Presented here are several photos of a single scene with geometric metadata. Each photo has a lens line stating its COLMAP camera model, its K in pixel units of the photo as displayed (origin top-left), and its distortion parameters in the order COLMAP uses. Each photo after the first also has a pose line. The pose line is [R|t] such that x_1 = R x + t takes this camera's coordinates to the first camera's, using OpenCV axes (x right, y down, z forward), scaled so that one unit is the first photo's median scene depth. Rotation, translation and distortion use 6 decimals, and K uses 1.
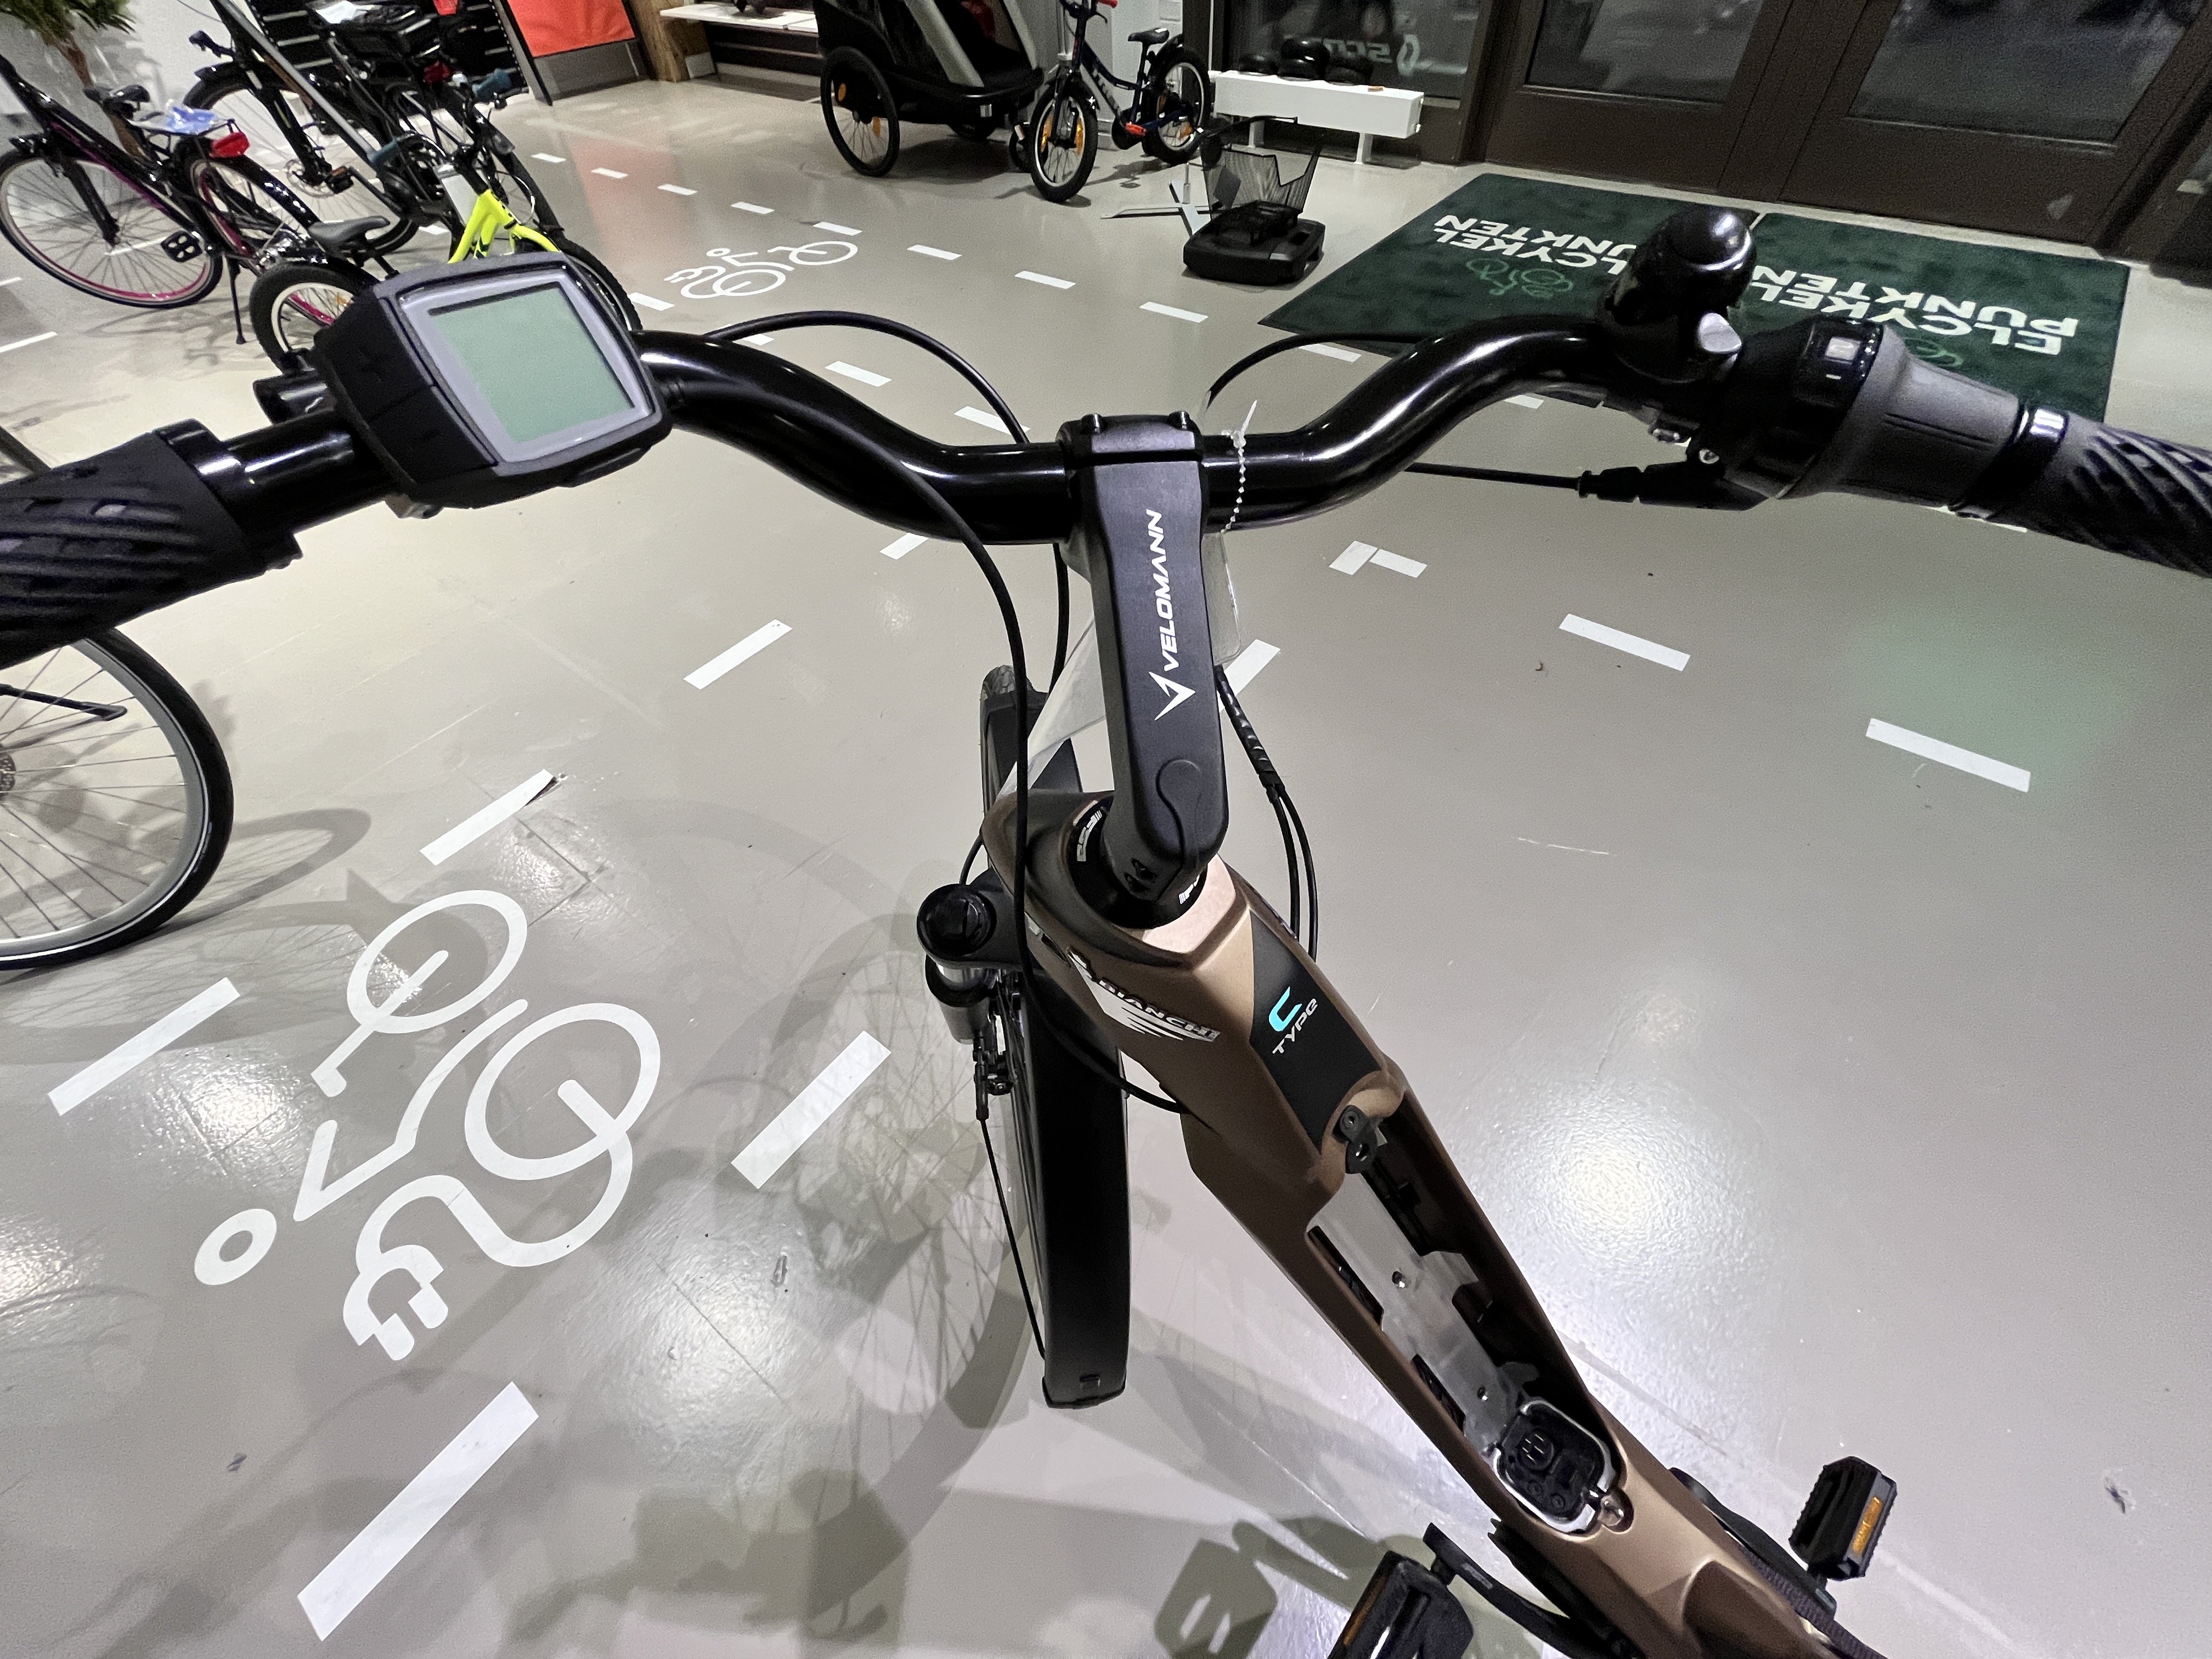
lens RADIAL K [[904.4, 0, 1106.0], [0, 904.4, 829.5], [0, 0, 1]] dist [-0.002629, -0.000121]
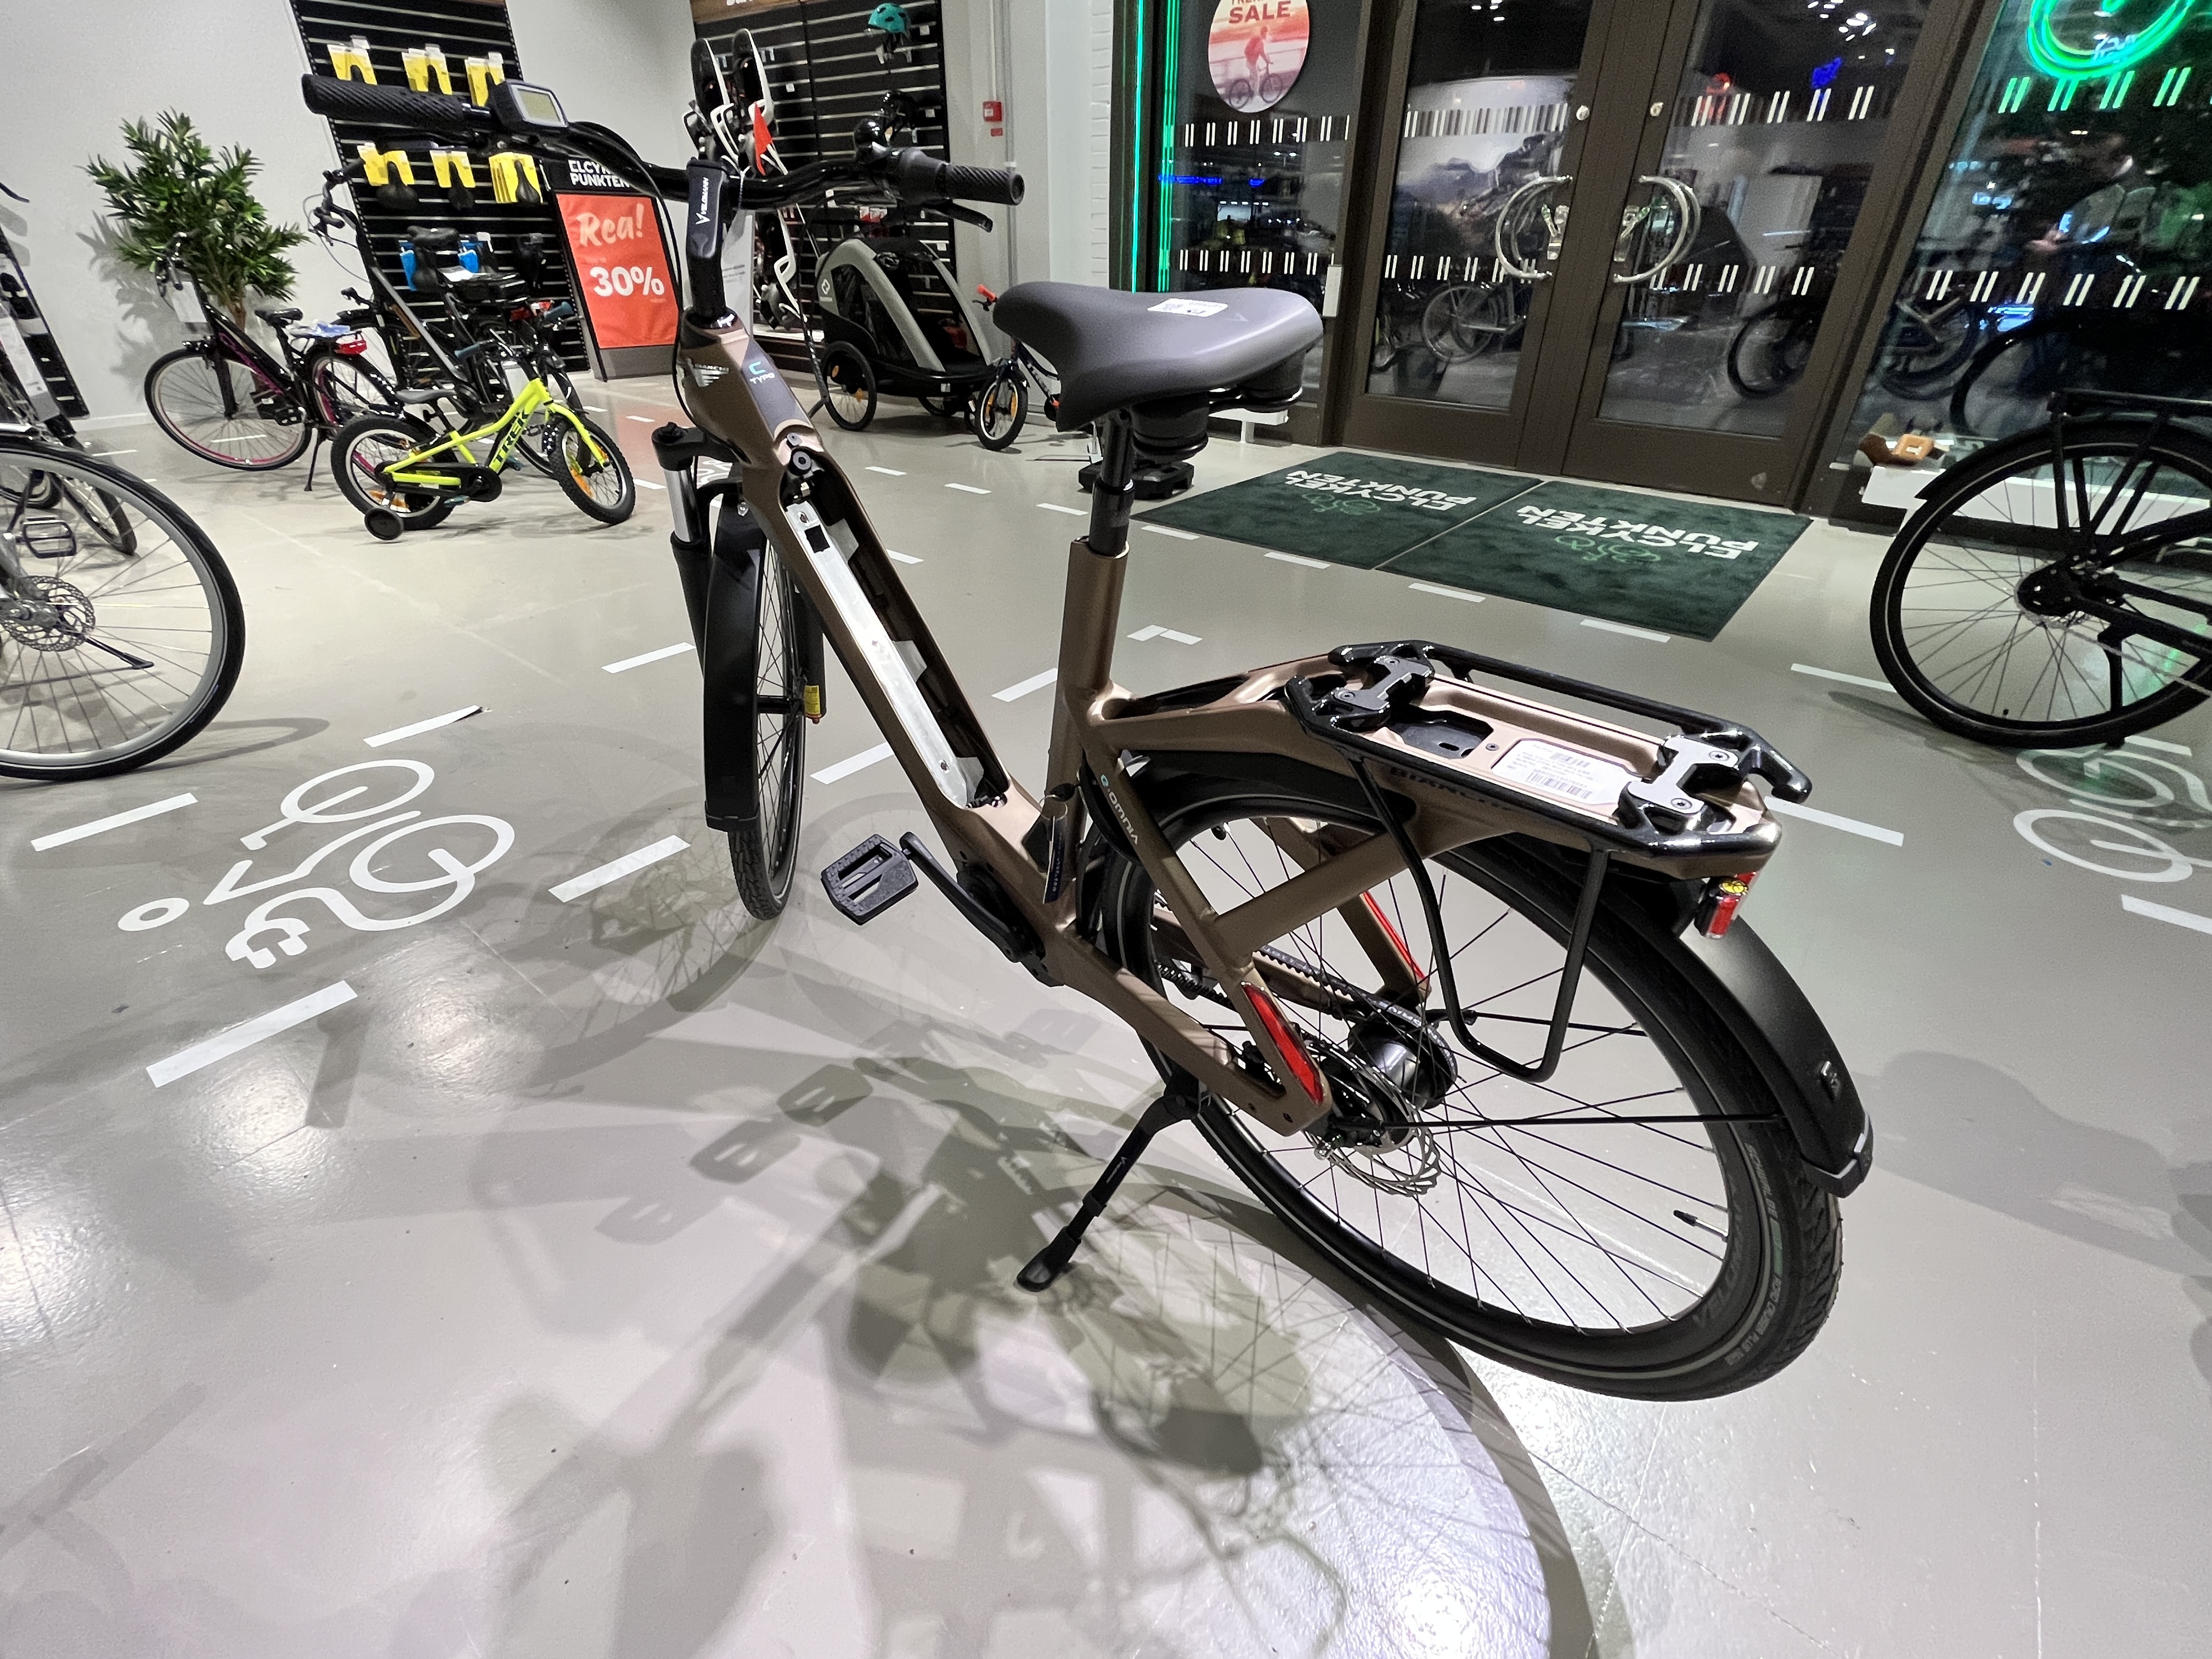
lens RADIAL K [[998.5, 0, 1106.0], [0, 998.5, 829.5], [0, 0, 1]] dist [-0.003031, -0.001249]
pose [[0.998352, 0.057285, 0.003455, 0.175201], [-0.053176, 0.946019, -0.319720, 0.322212], [-0.021583, 0.319010, 0.947506, -0.190587]]
